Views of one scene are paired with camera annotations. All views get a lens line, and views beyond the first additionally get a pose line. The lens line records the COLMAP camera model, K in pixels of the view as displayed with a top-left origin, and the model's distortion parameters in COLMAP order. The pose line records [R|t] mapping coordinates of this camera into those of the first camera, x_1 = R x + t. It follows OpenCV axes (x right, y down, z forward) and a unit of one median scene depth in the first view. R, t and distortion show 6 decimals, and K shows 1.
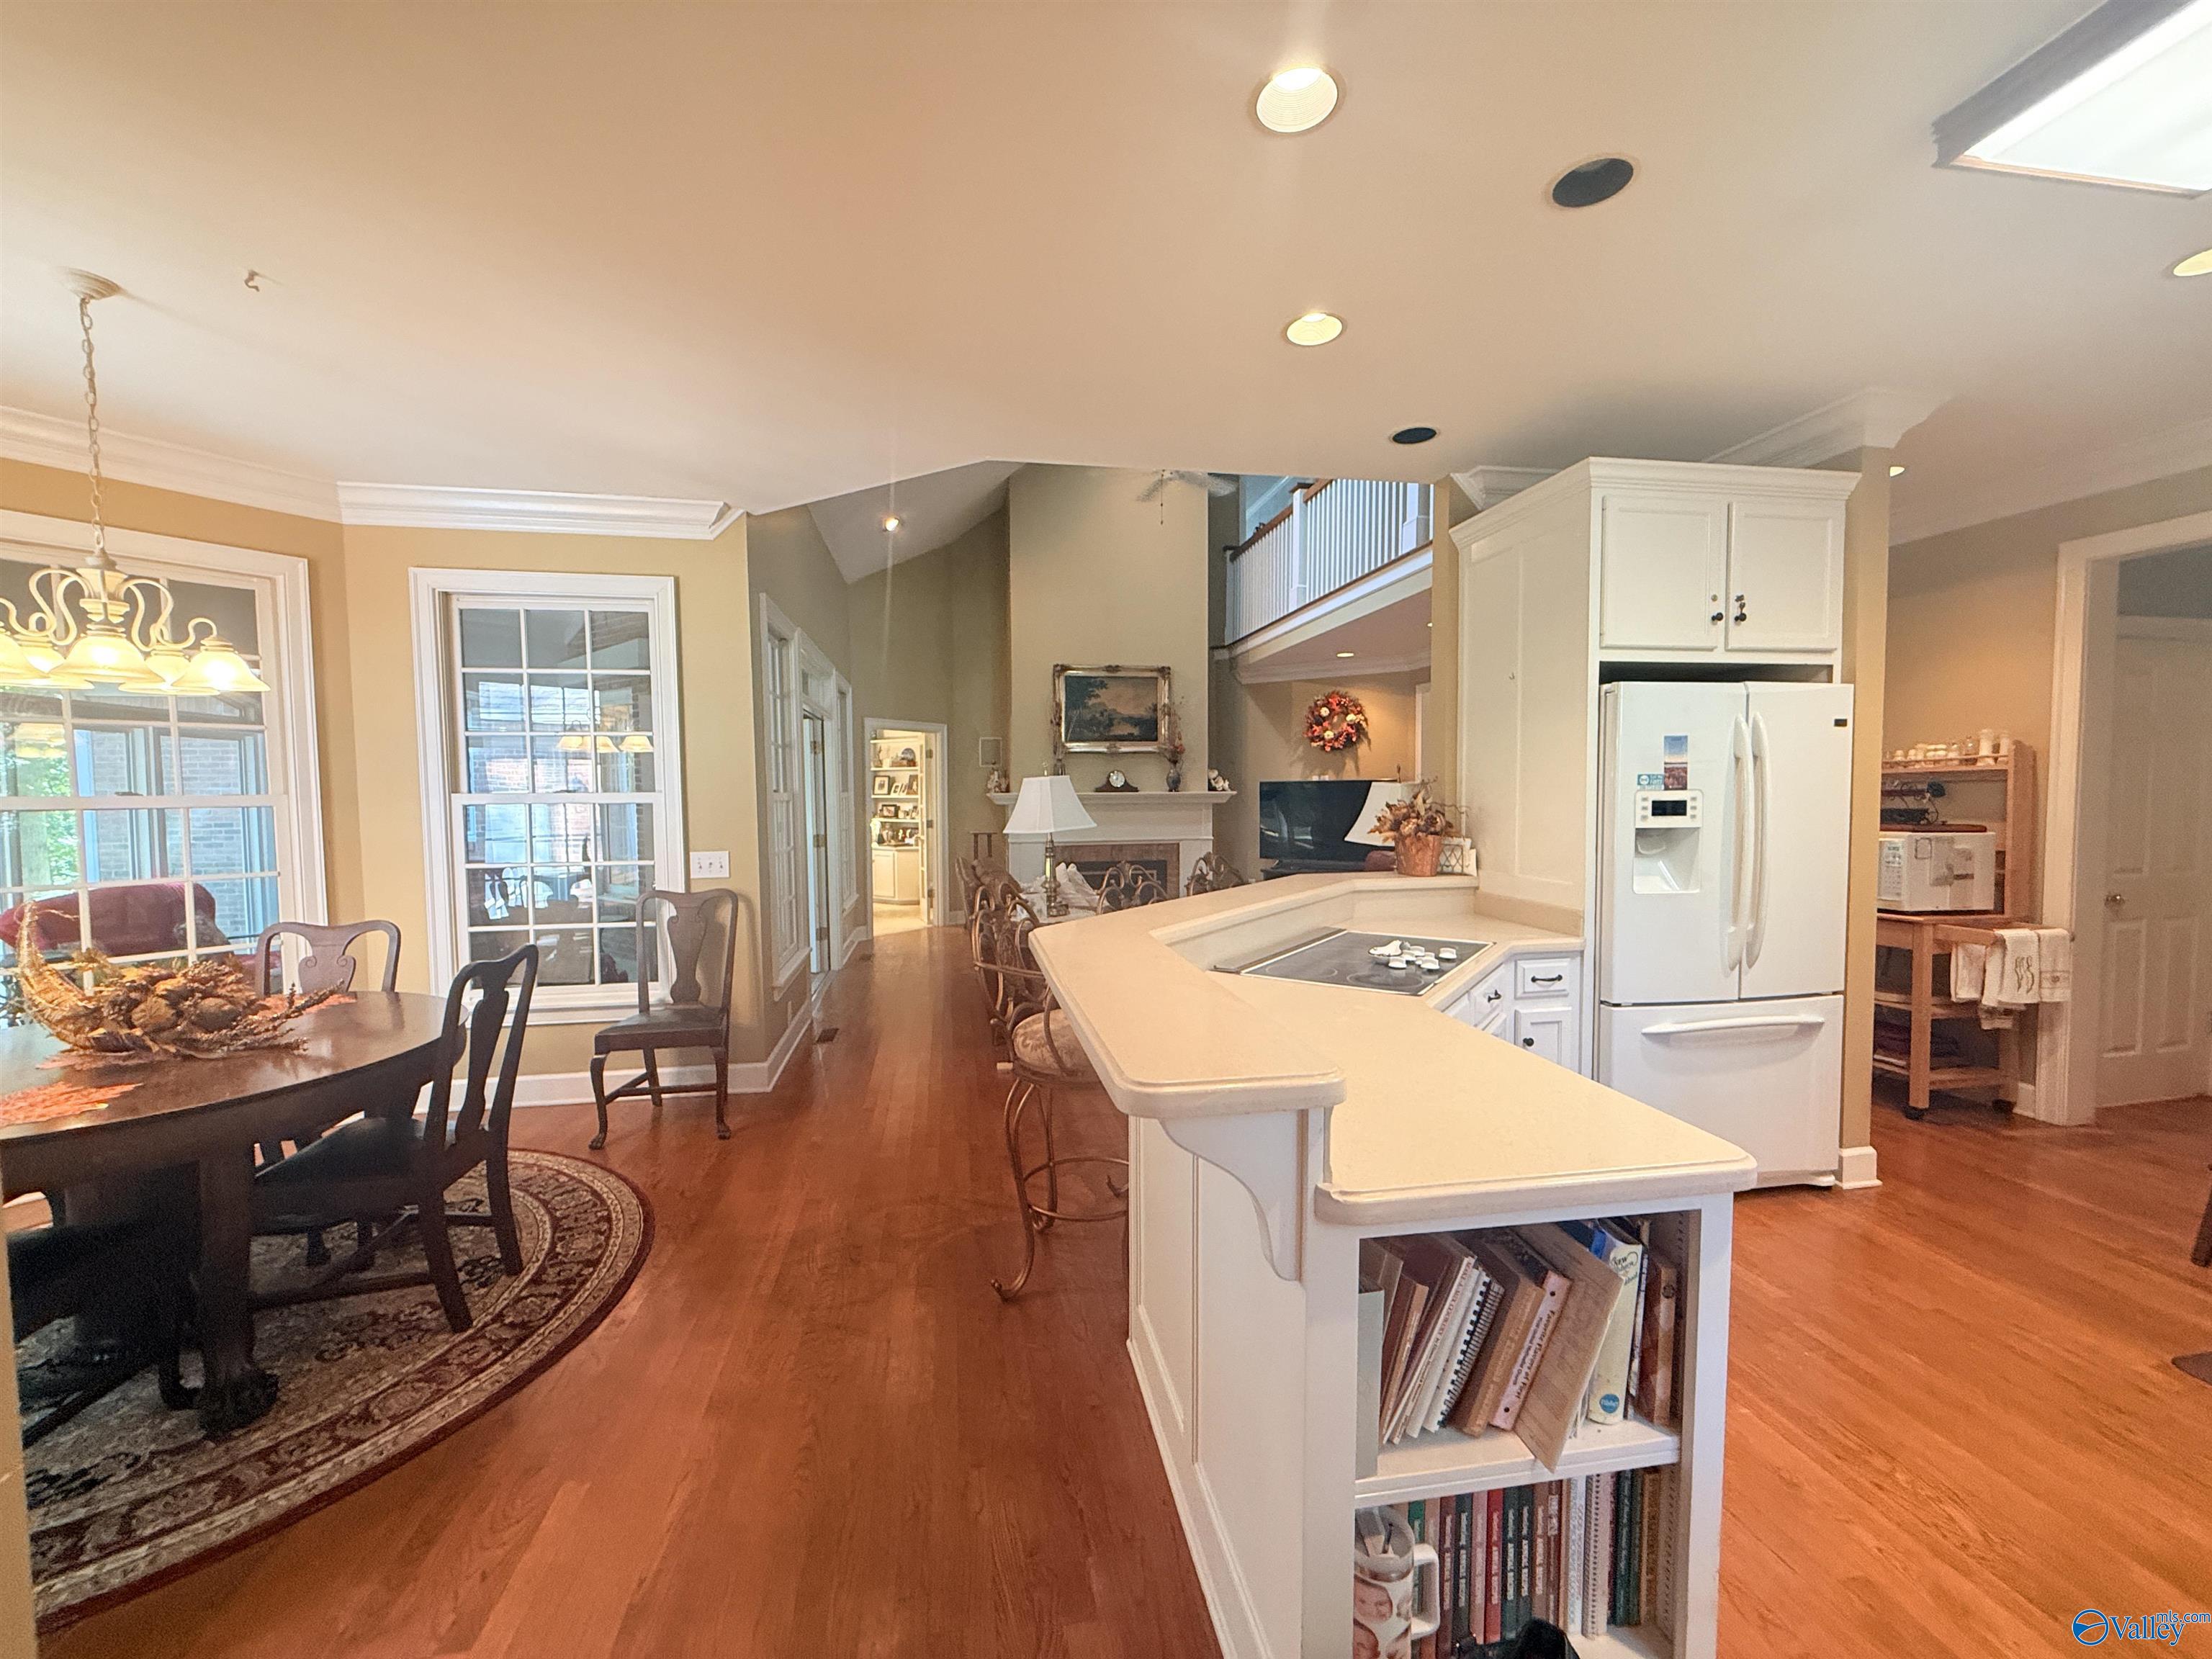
lens RADIAL K [[872.4, 0, 1106.0], [0, 872.4, 829.5], [0, 0, 1]] dist [-0.002330, 0.000137]
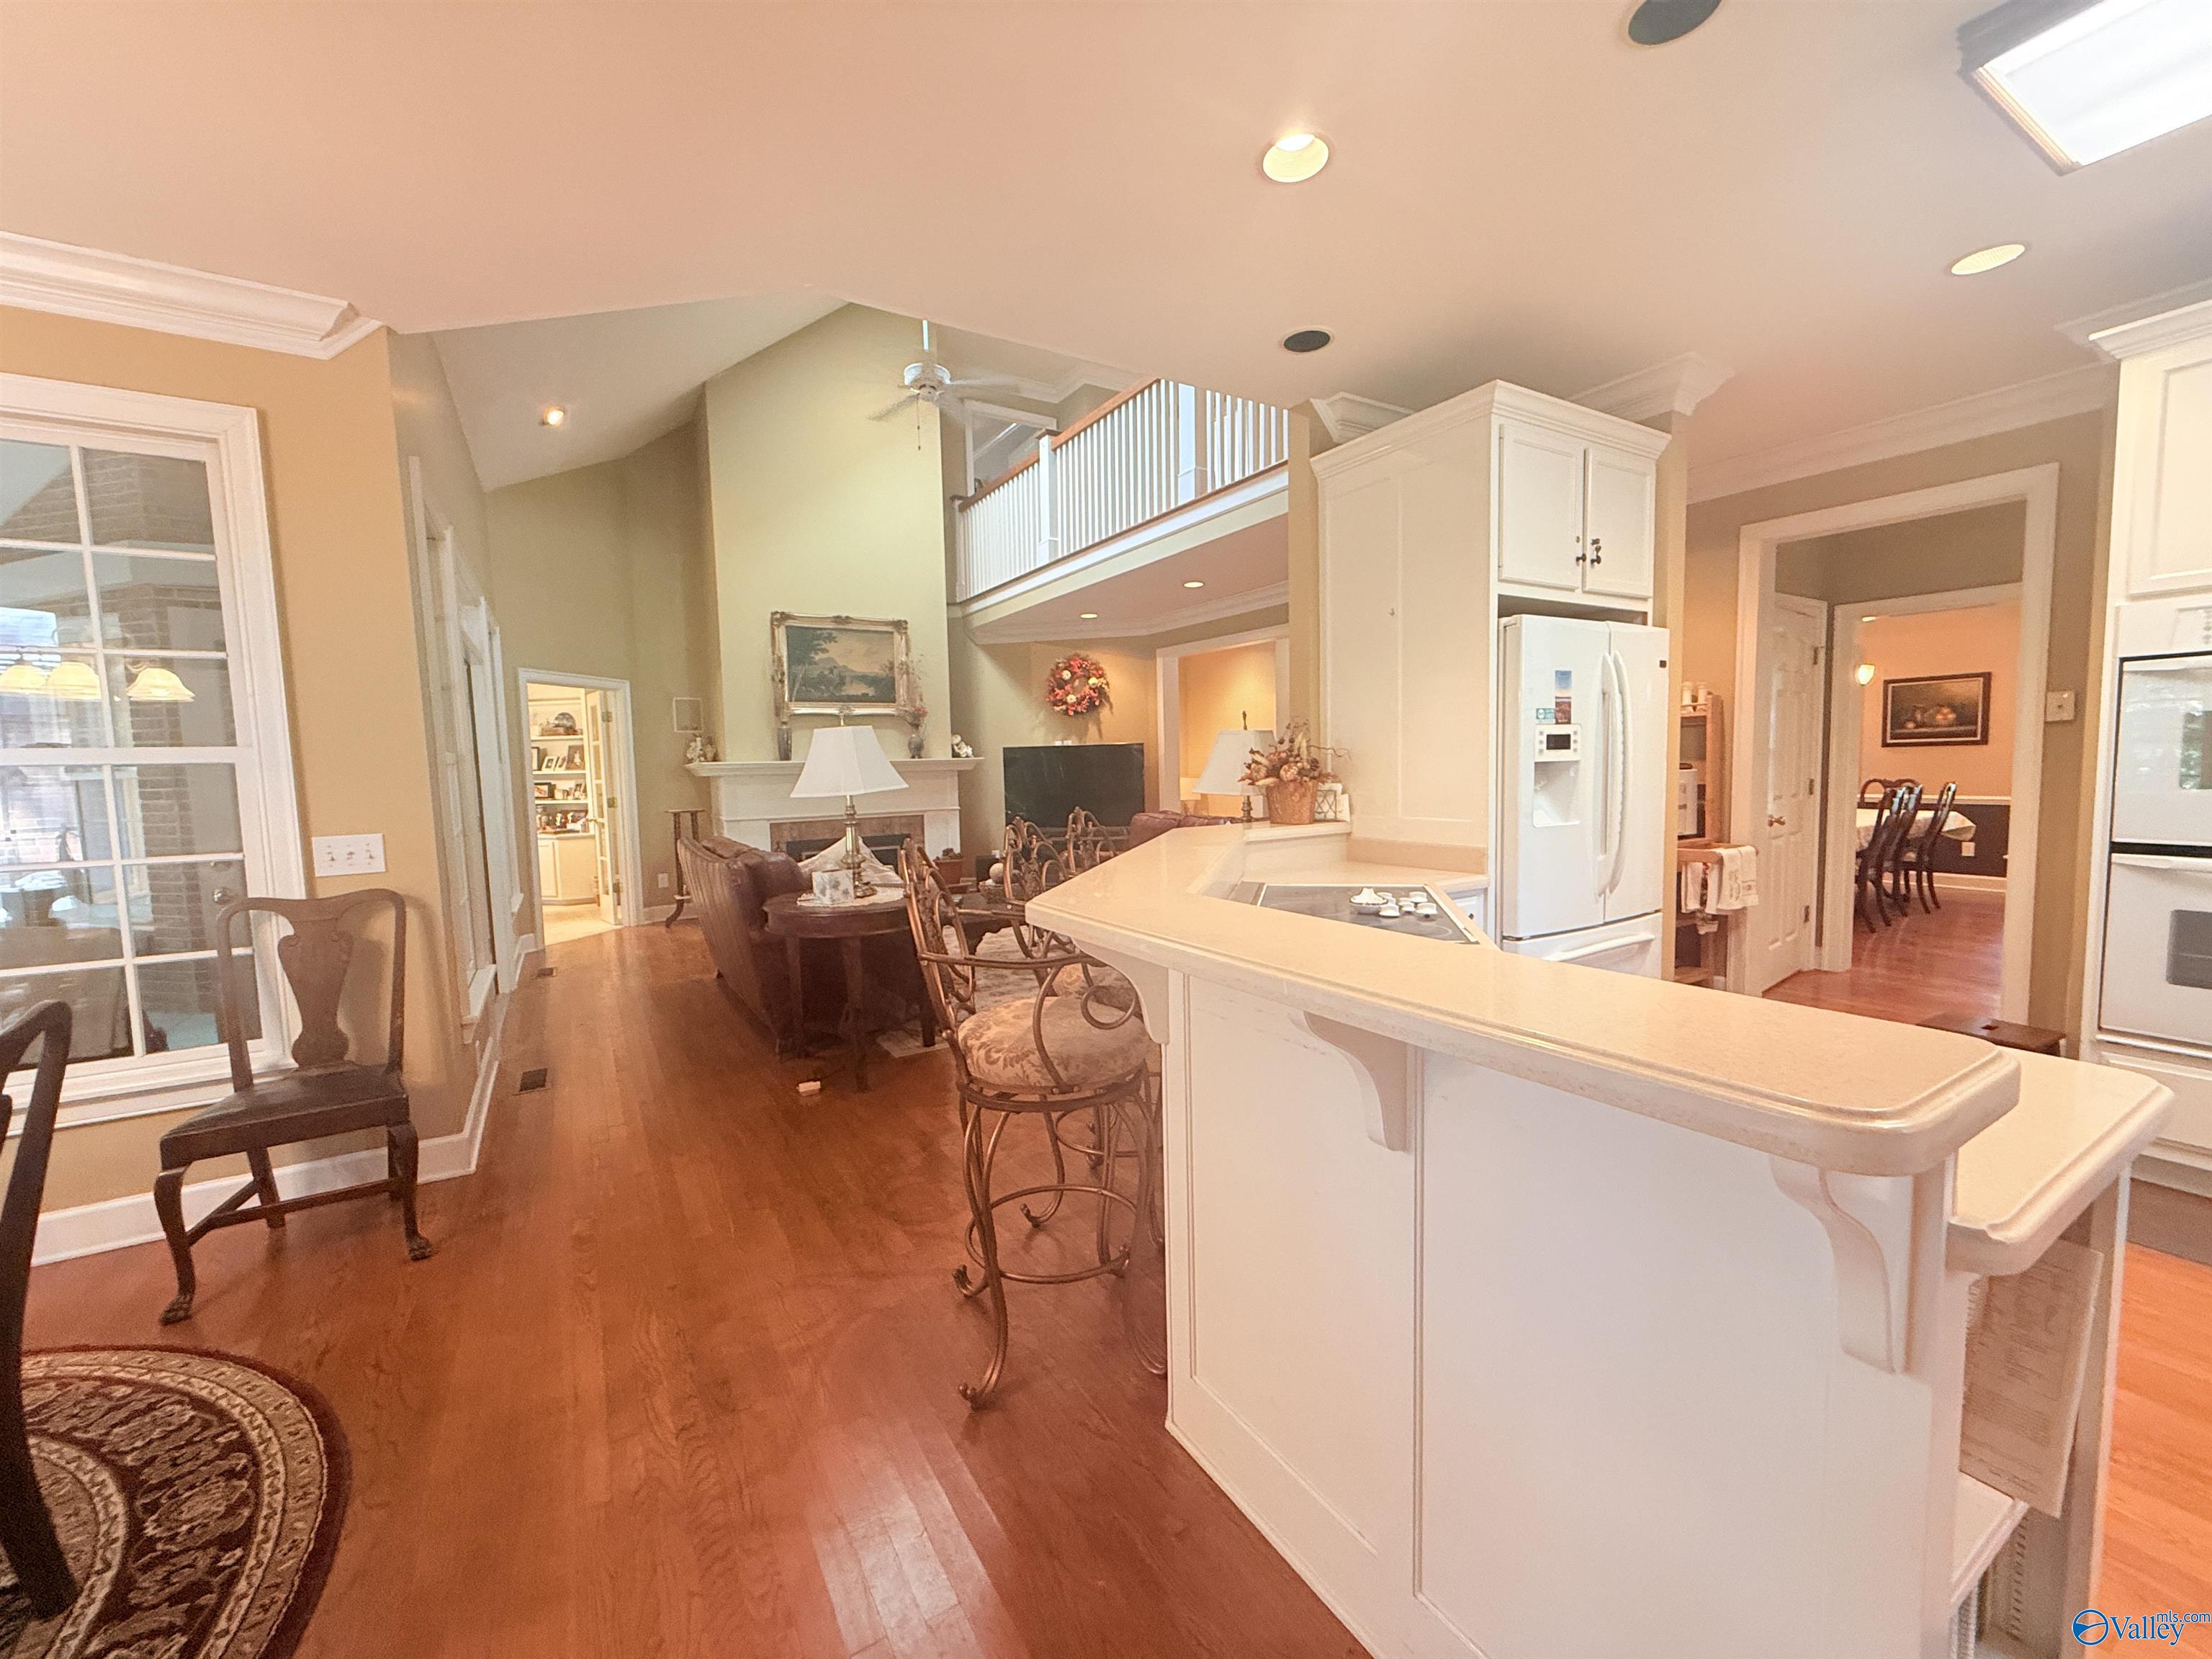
lens RADIAL K [[872.4, 0, 1106.0], [0, 872.4, 829.5], [0, 0, 1]] dist [-0.002330, 0.000137]
pose [[0.931342, -0.042709, 0.361632, -0.170035], [0.033716, 0.998946, 0.031147, 0.021808], [-0.362581, -0.016816, 0.931800, 0.185528]]
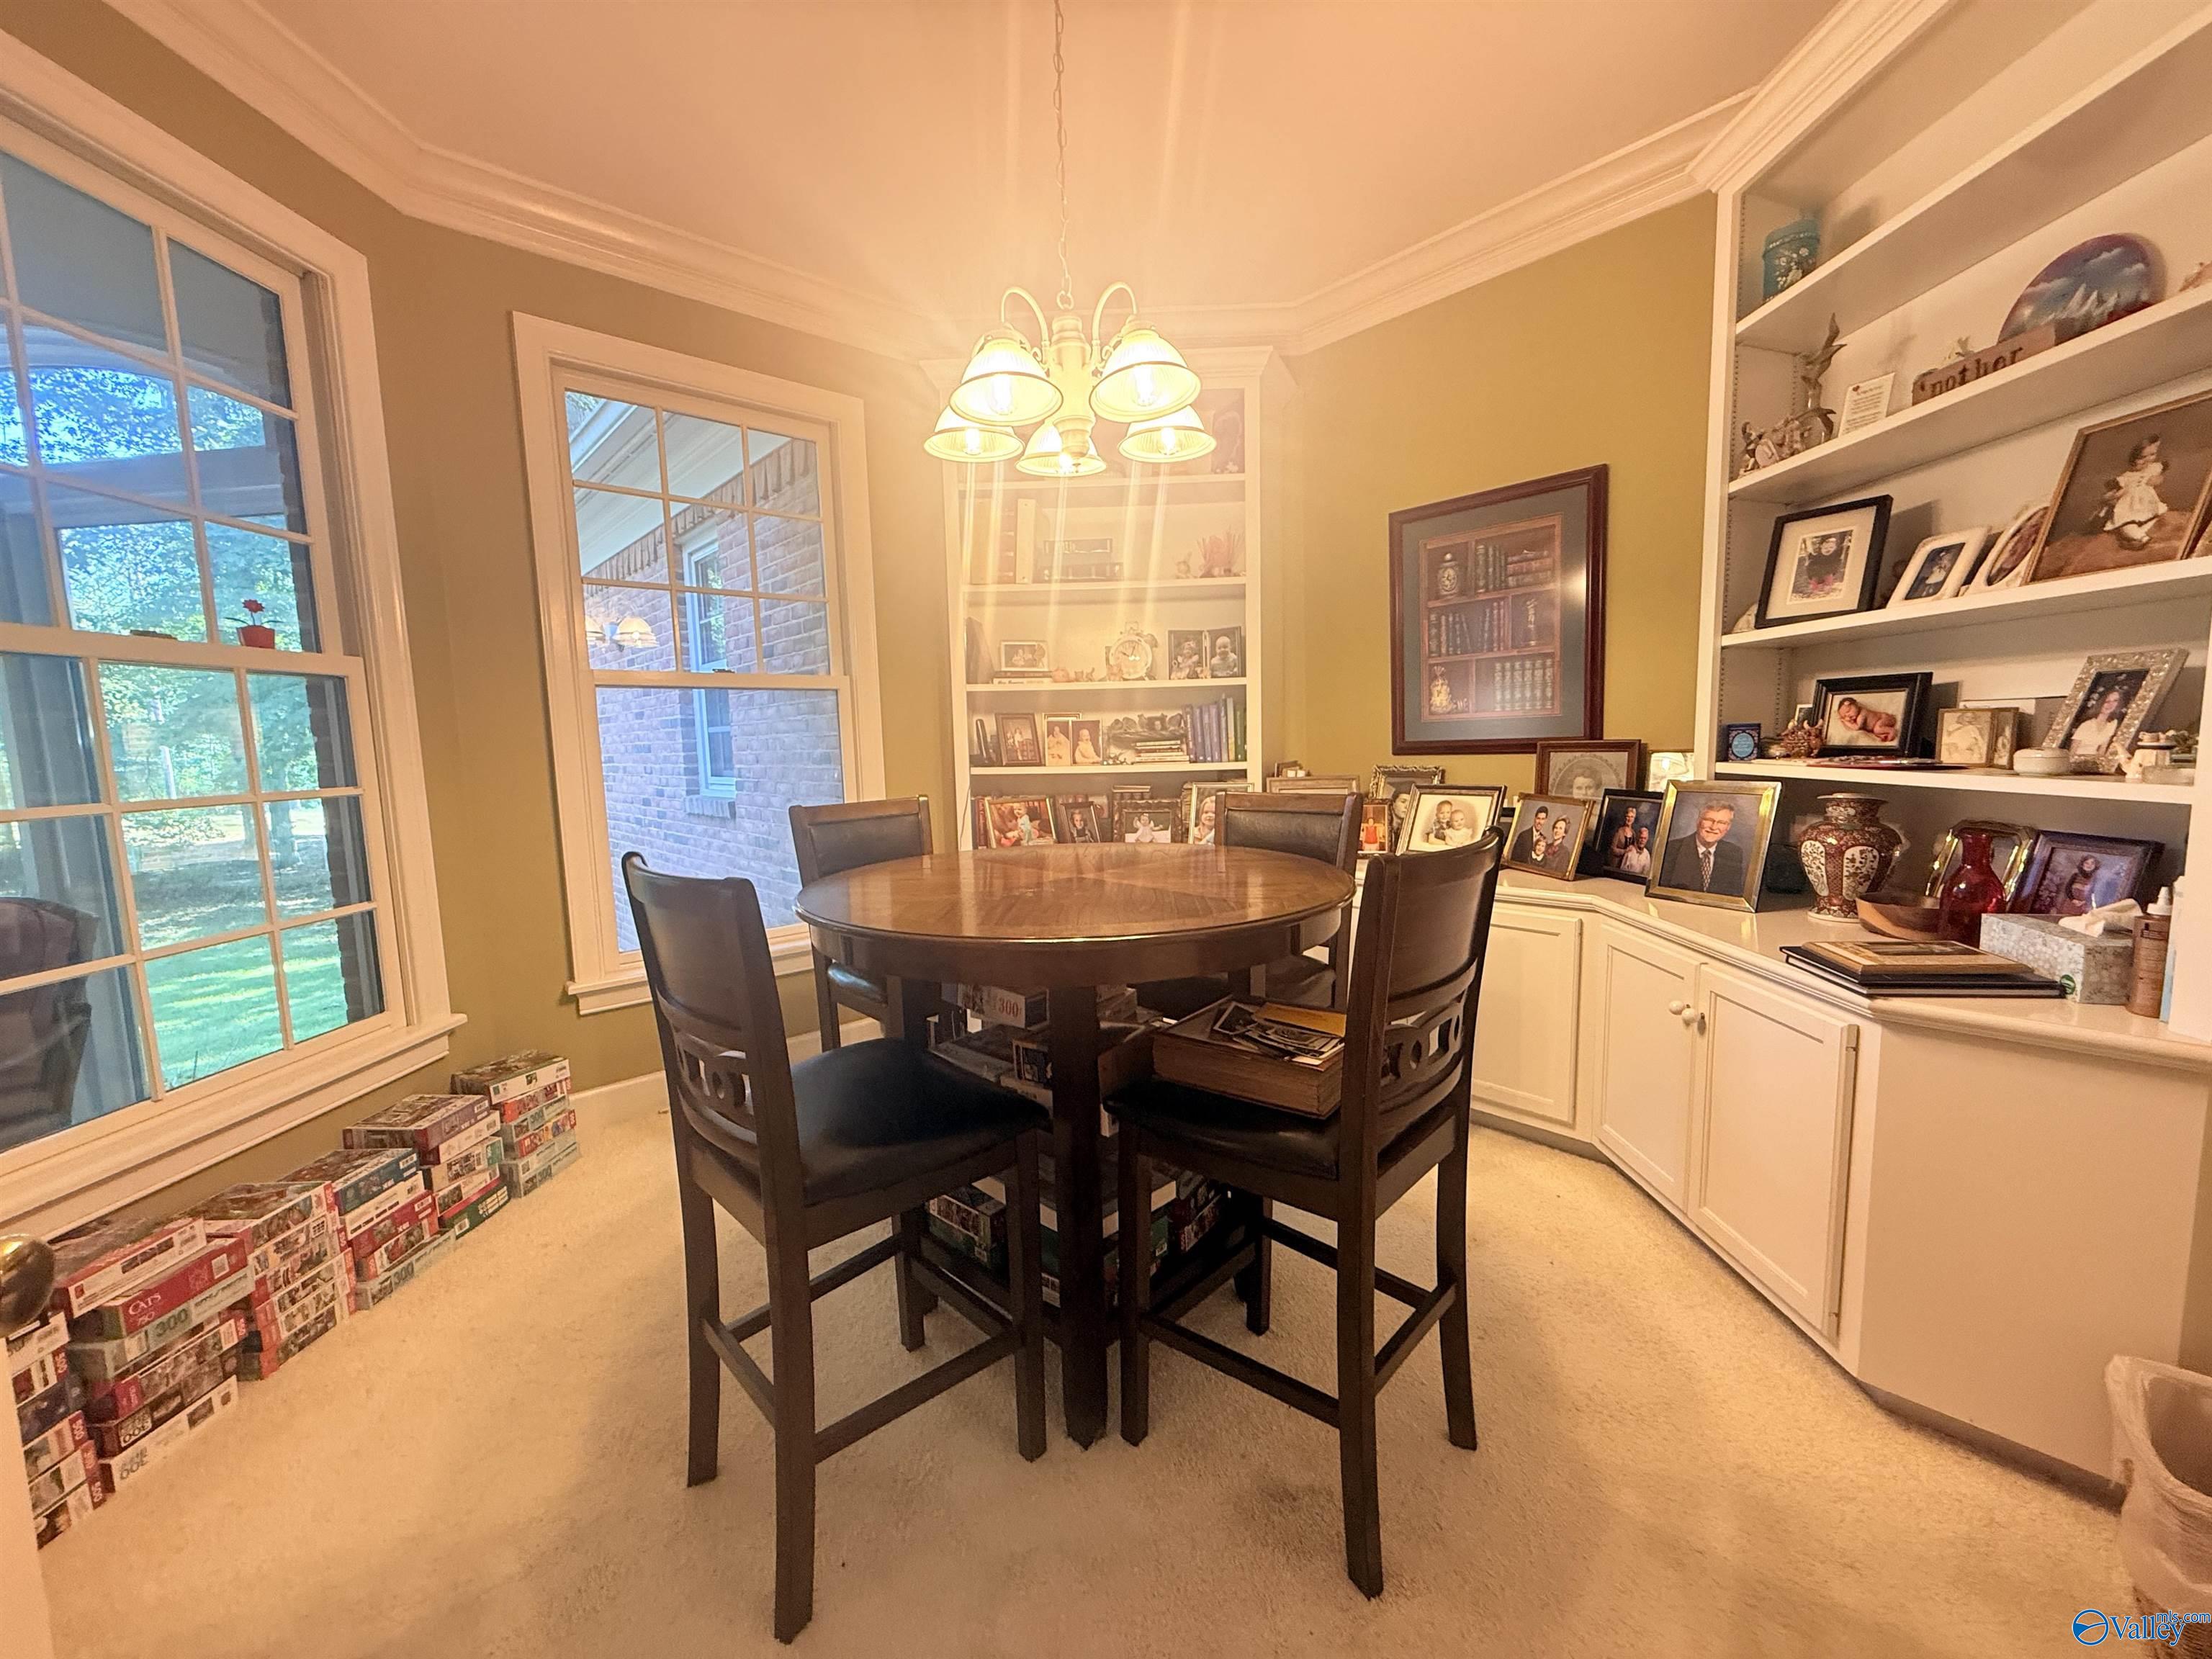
lens RADIAL K [[888.6, 0, 1103.1], [0, 888.6, 839.4], [0, 0, 1]] dist [-0.002403, -0.000191]
pose [[0.538097, 0.085617, -0.838524, -0.571818], [-0.023760, 0.995973, 0.086446, -0.030073], [0.842548, -0.026593, 0.537964, 2.448823]]
